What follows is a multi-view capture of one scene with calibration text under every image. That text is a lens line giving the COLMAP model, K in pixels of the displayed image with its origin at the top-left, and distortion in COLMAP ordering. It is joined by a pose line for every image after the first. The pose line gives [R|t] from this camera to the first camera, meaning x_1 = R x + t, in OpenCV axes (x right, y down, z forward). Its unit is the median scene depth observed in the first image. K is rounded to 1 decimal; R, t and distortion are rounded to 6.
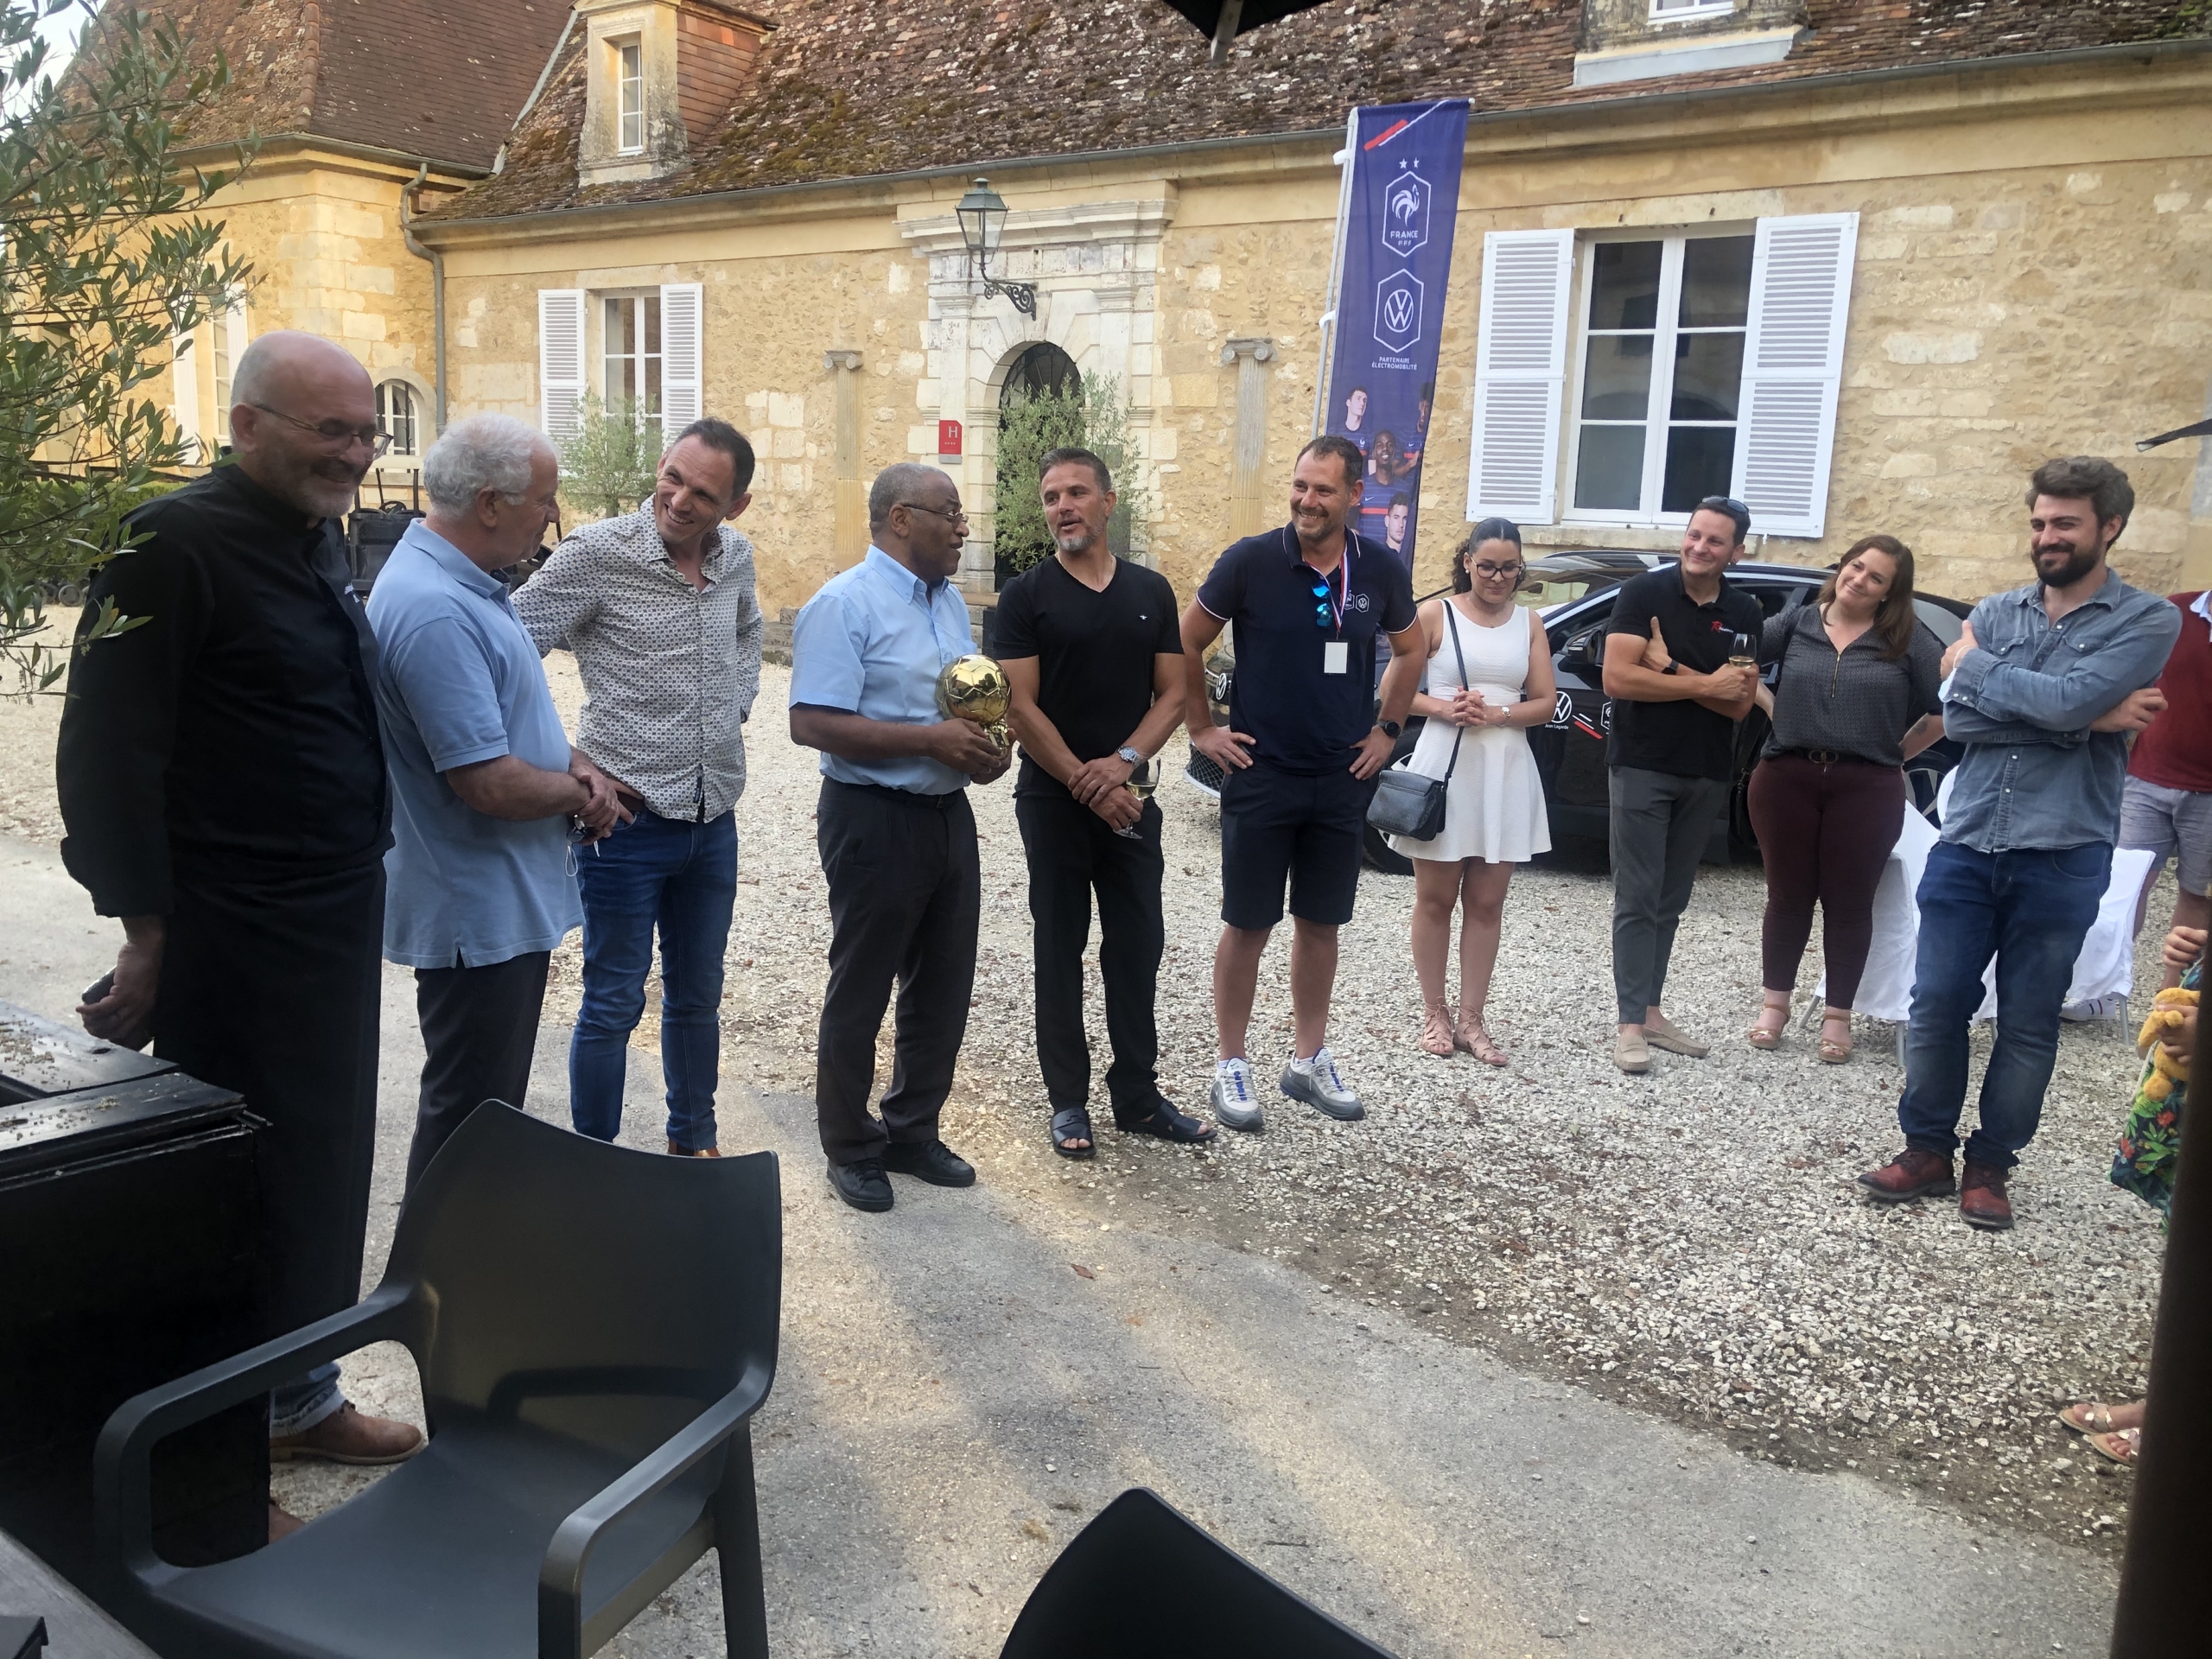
lens RADIAL K [[1814.0, 0, 1099.9], [0, 1814.0, 816.5], [0, 0, 1]] dist [0.018657, 0.001533]
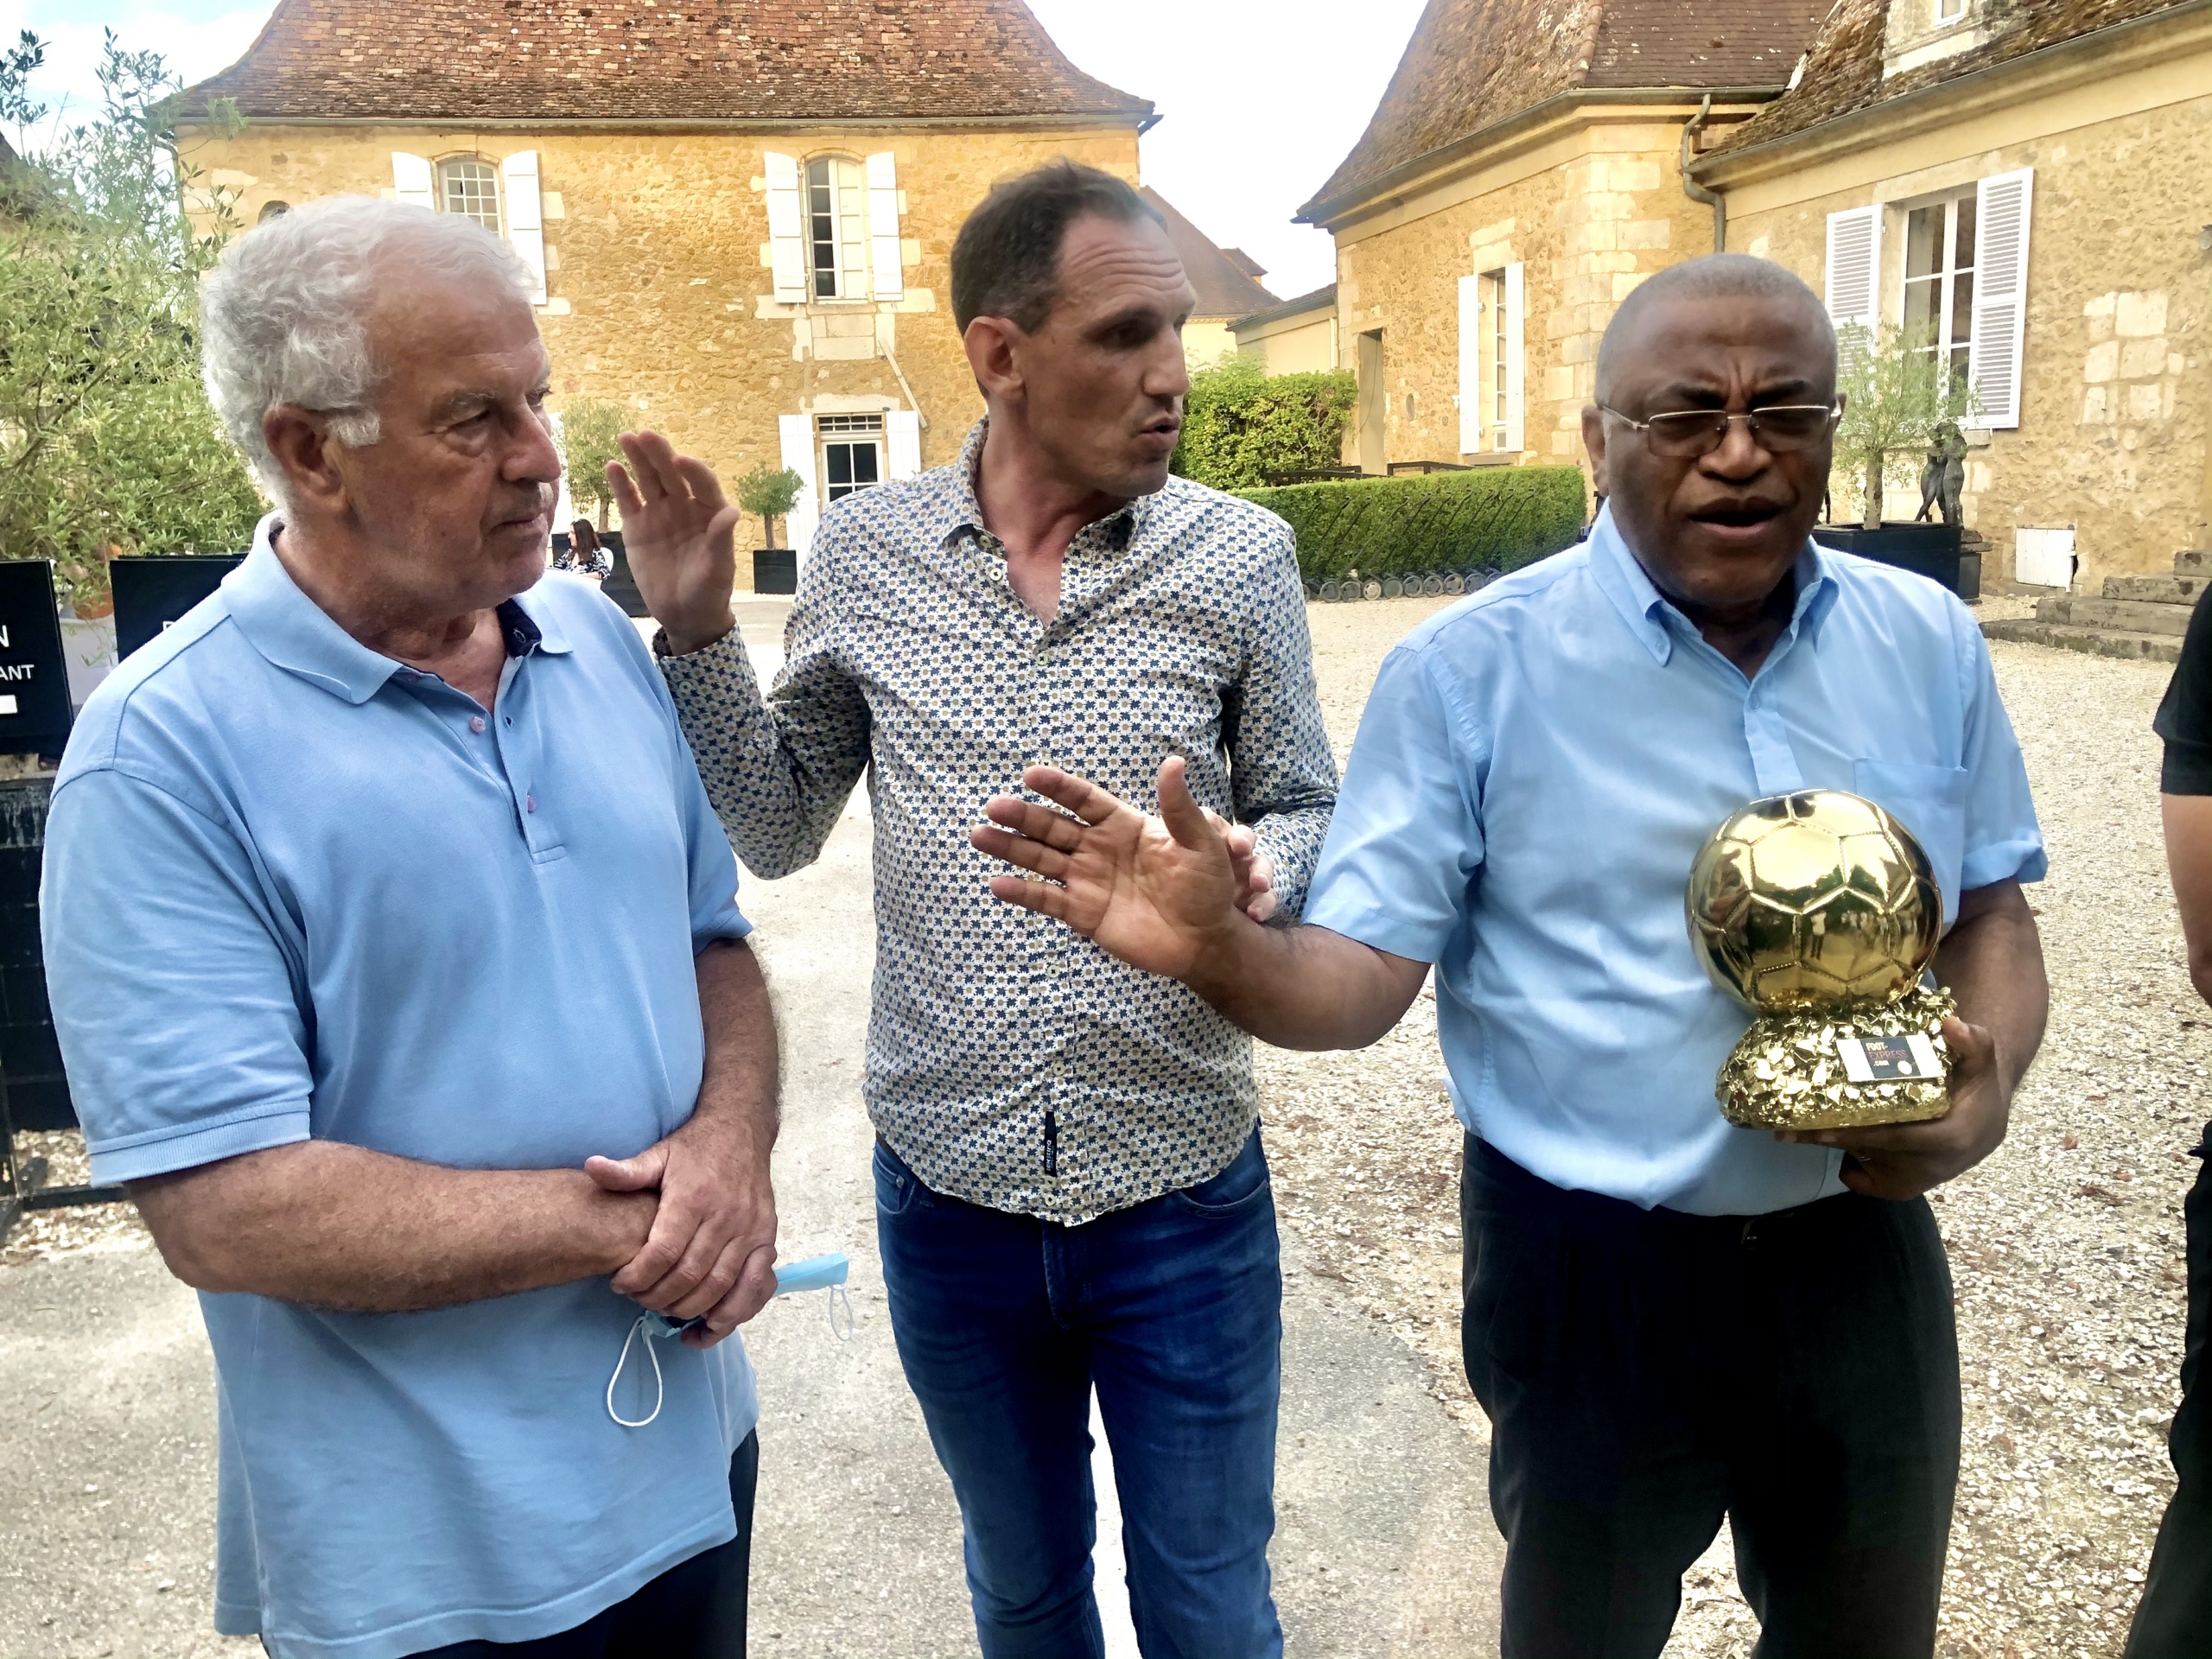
lens RADIAL K [[1808.0, 0, 1066.8], [0, 1808.0, 818.8], [0, 0, 1]] dist [0.008475, 0.010241]
pose [[0.745599, 0.052315, -0.664339, 0.008164], [-0.041767, 0.998622, 0.031763, -0.020972], [0.665085, 0.004065, 0.746756, 0.152091]]
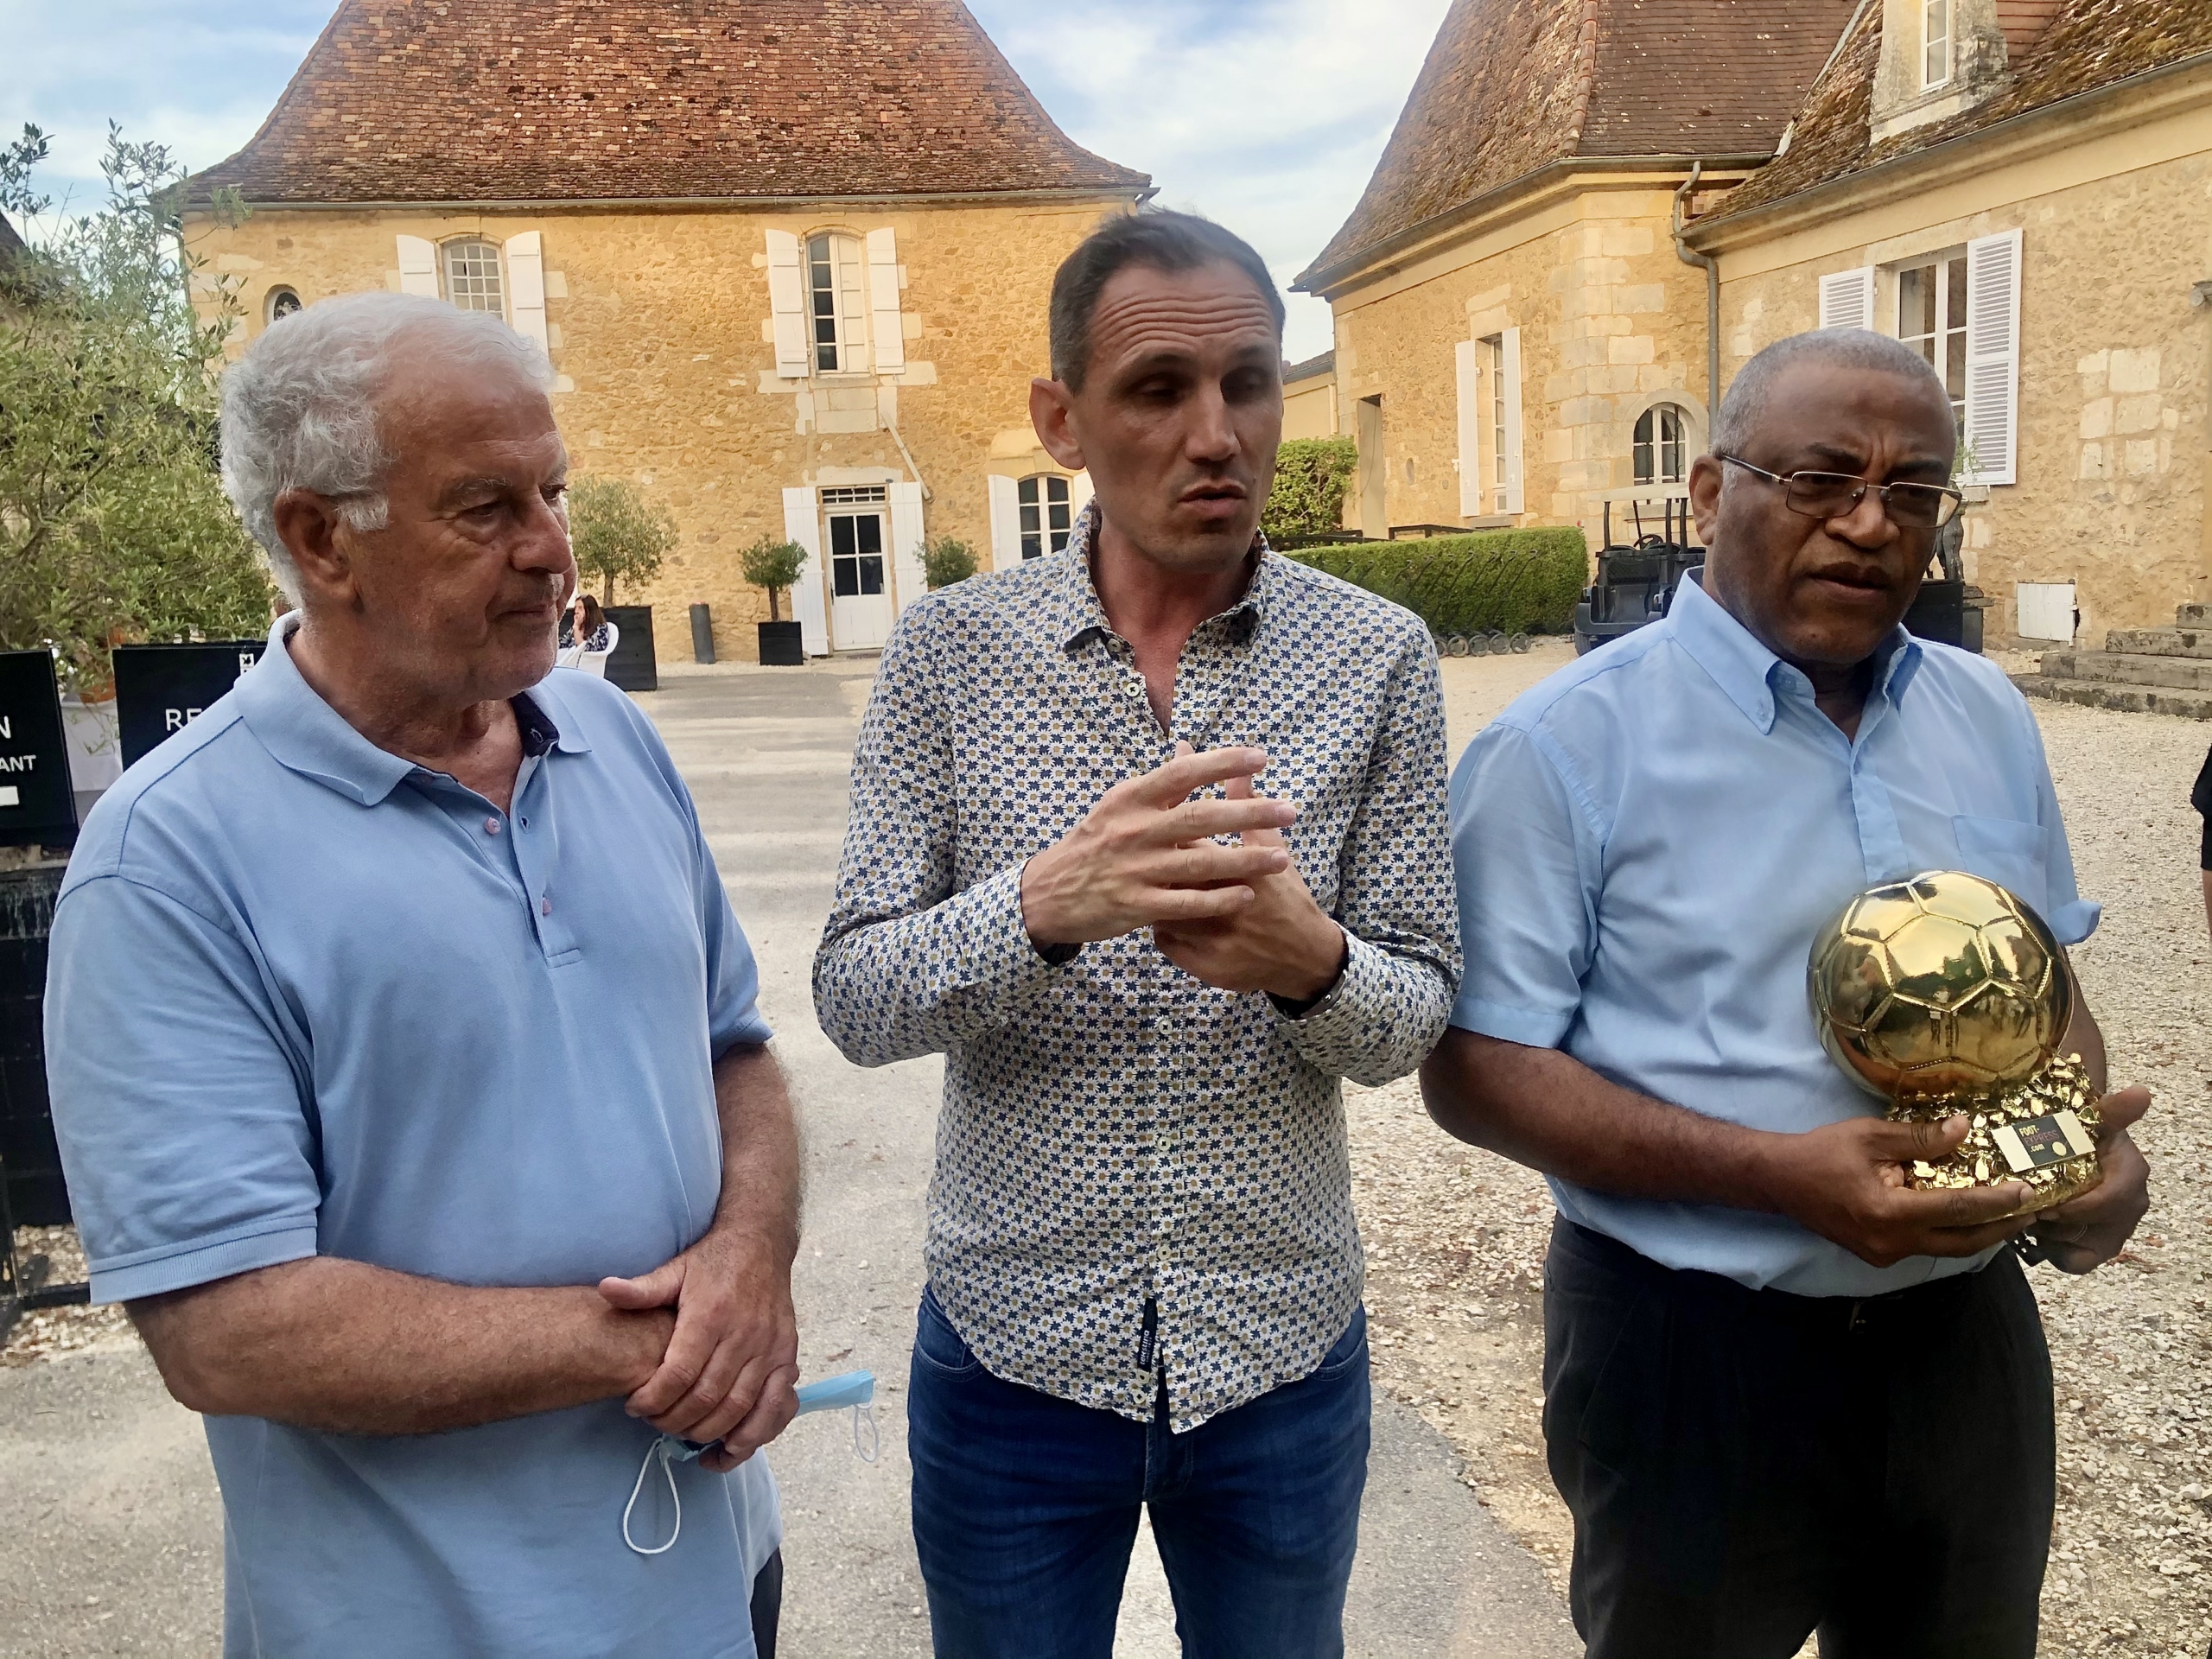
lens RADIAL K [[1807.1, 0, 1079.9], [0, 1807.1, 823.9], [0, 0, 1]] dist [0.010455, -0.002026]
pose [[0.748833, 0.019053, -0.662485, 0.004728], [-0.026741, 0.999641, -0.001477, -0.022316], [0.662219, 0.018822, 0.749074, 0.153555]]
